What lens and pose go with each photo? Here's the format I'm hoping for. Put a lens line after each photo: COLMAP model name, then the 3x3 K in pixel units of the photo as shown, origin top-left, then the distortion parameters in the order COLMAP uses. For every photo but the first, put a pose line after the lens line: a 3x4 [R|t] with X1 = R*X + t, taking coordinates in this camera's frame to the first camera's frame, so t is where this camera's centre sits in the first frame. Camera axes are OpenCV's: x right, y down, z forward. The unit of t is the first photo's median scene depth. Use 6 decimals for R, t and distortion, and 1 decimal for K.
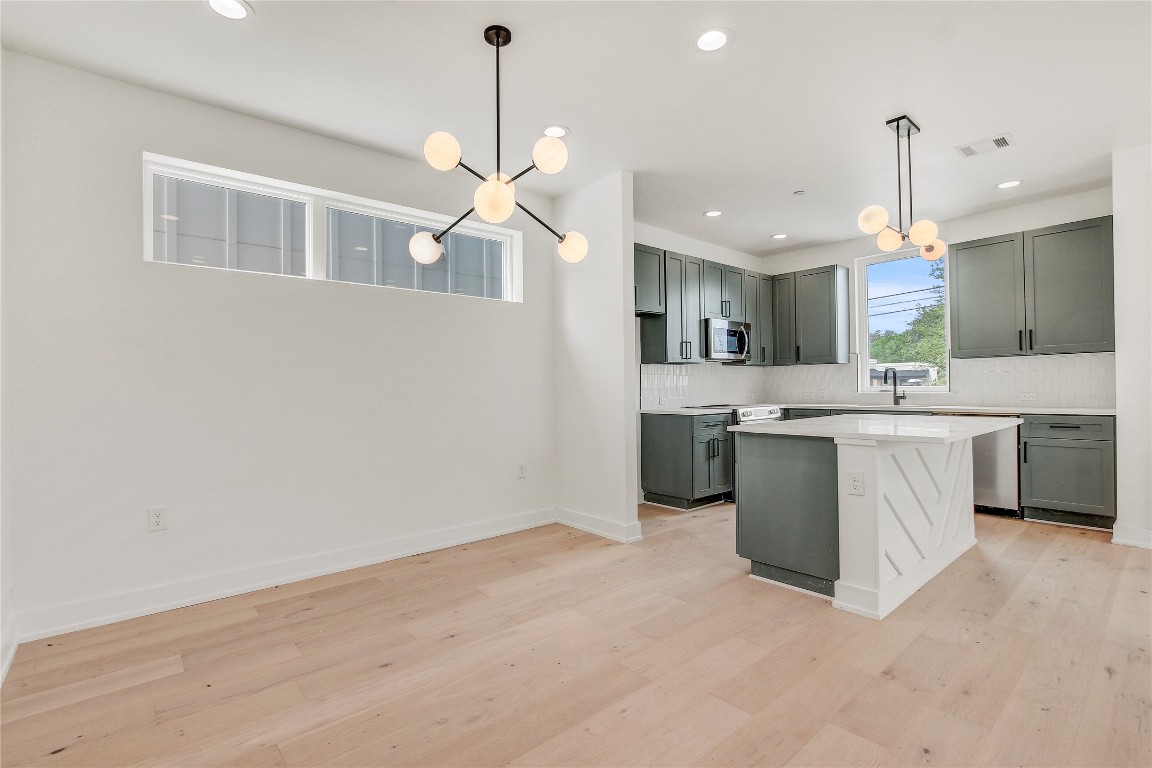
lens RADIAL K [[530.1, 0, 578.1], [0, 530.1, 383.5], [0, 0, 1]] dist [-0.024373, 0.001230]
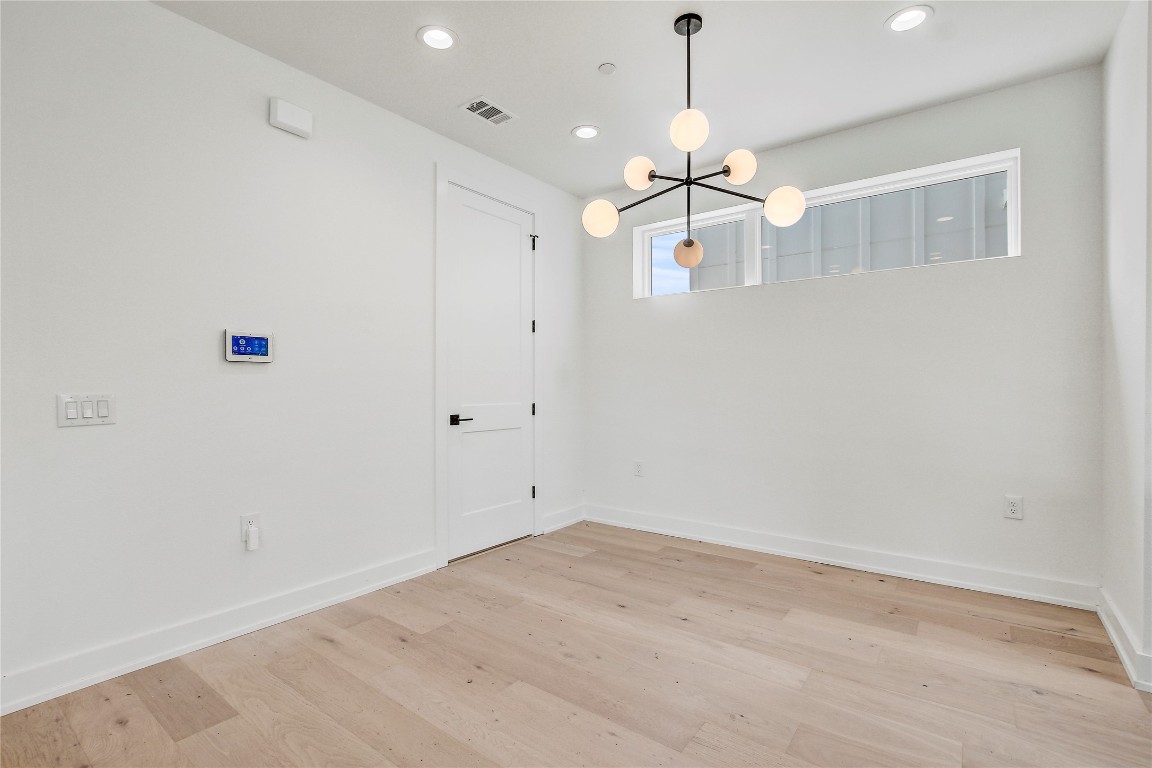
lens RADIAL K [[530.1, 0, 578.1], [0, 530.1, 383.5], [0, 0, 1]] dist [-0.024373, 0.001230]
pose [[0.208808, 0.009808, -0.977907, 0.679715], [0.001919, 0.999944, 0.010439, -0.002664], [0.977955, -0.004057, 0.208778, 0.525556]]
